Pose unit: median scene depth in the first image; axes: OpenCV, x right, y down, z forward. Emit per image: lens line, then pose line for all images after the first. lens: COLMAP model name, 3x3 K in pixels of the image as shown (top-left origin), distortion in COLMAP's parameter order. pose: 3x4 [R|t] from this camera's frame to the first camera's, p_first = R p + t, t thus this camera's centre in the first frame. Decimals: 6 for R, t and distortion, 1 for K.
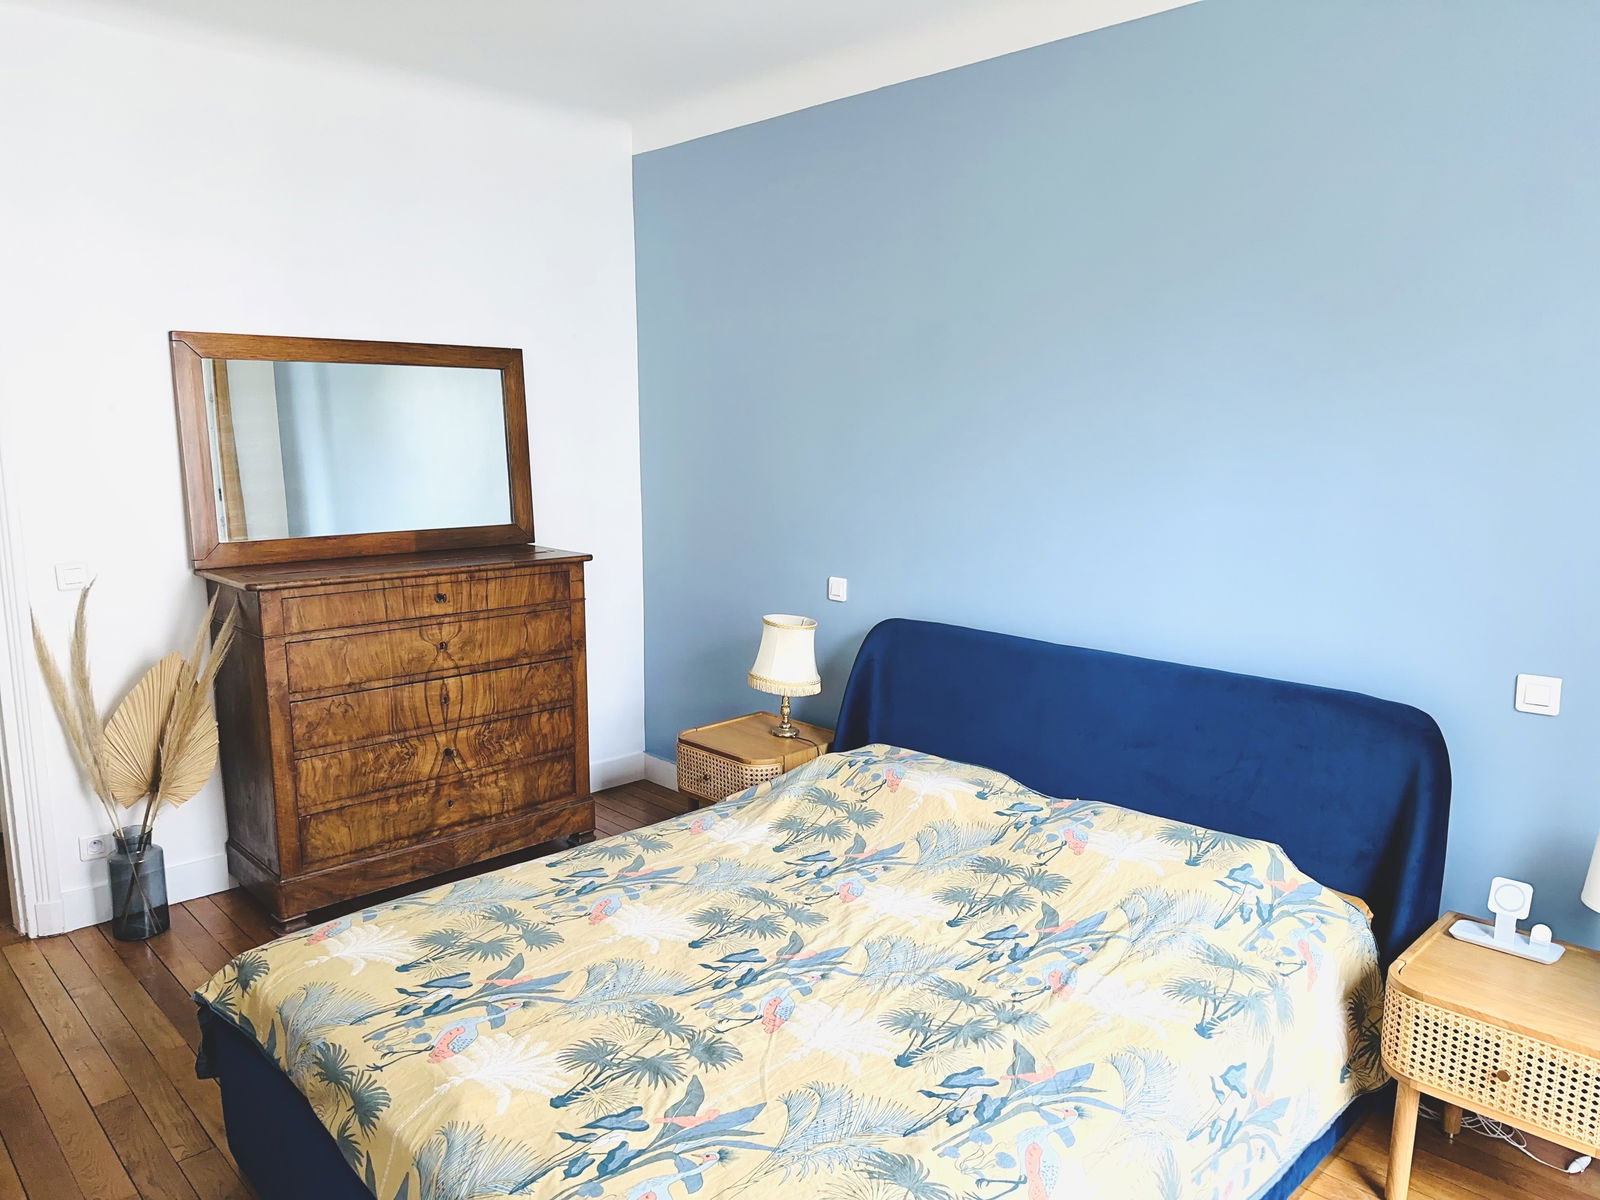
lens RADIAL K [[1110.7, 0, 790.9], [0, 1110.7, 601.6], [0, 0, 1]] dist [0.142436, -0.222475]
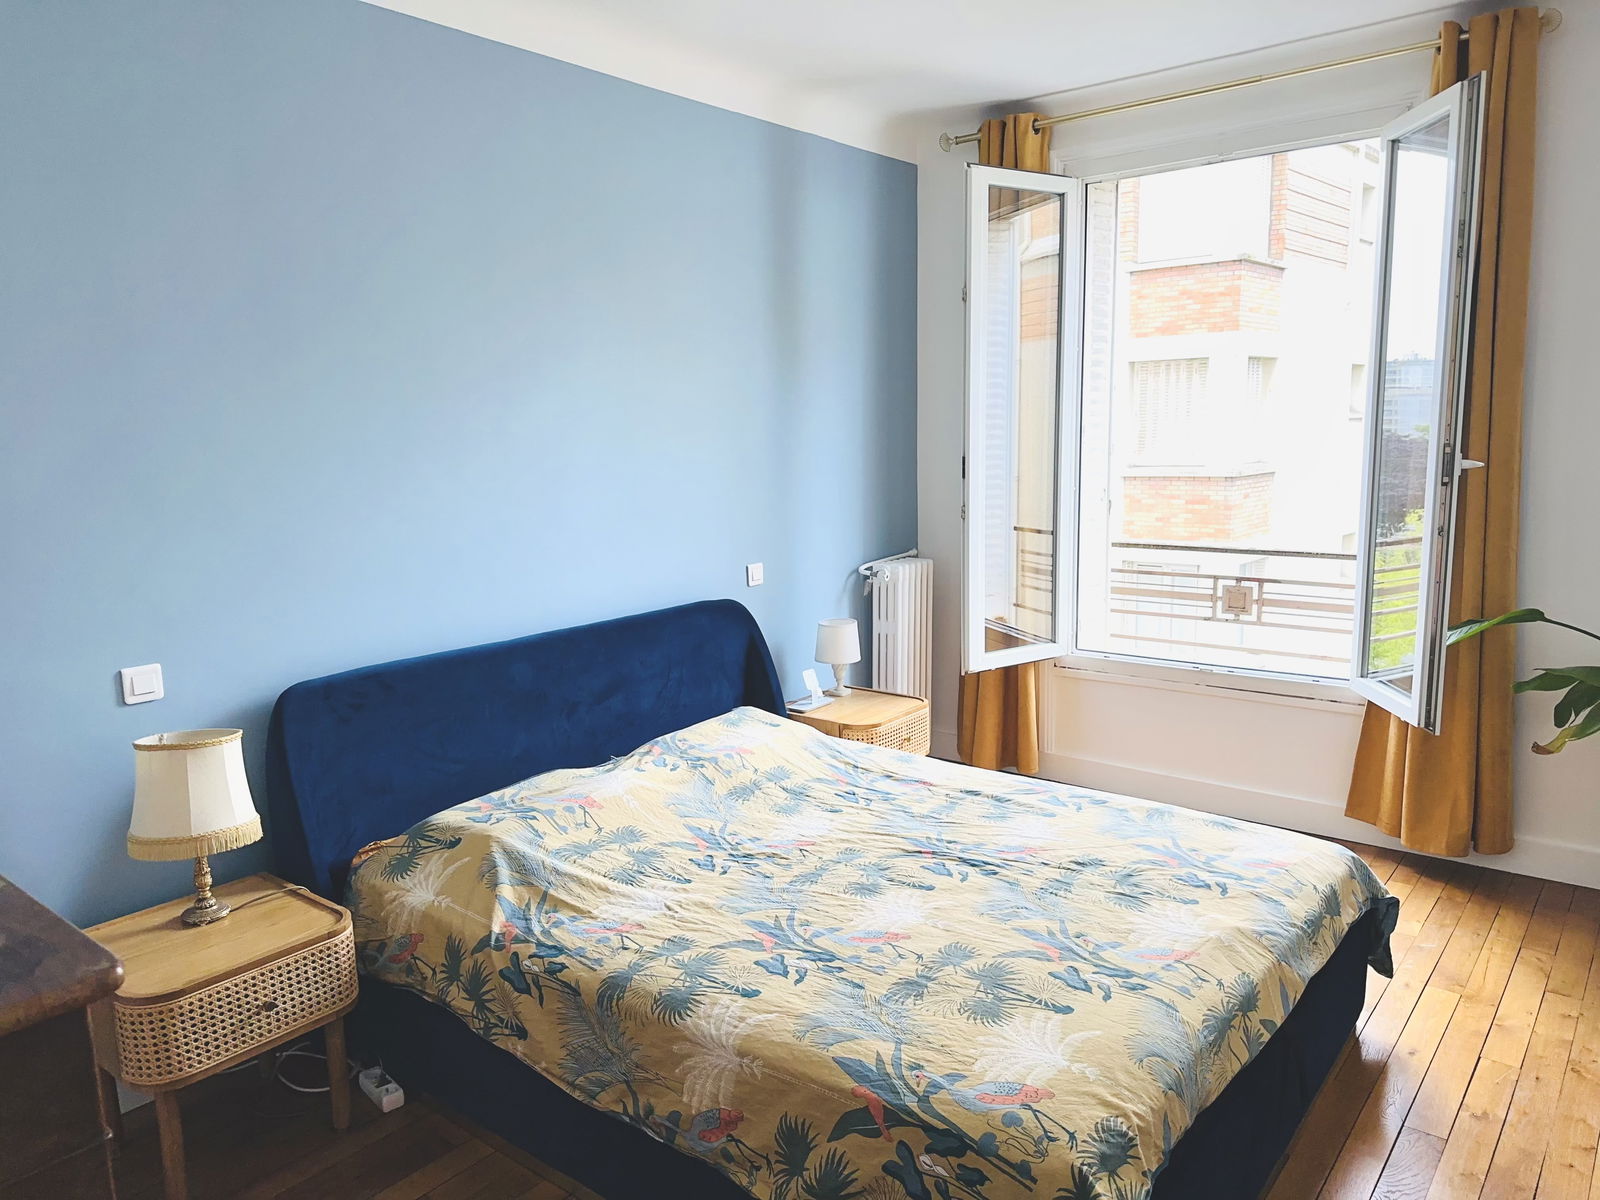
lens RADIAL K [[1110.7, 0, 790.9], [0, 1110.7, 601.6], [0, 0, 1]] dist [0.142436, -0.222475]
pose [[-0.120261, -0.160840, 0.979626, -1.041531], [0.179467, 0.967007, 0.180800, -0.179620], [-0.976386, 0.197554, -0.087428, 1.108013]]
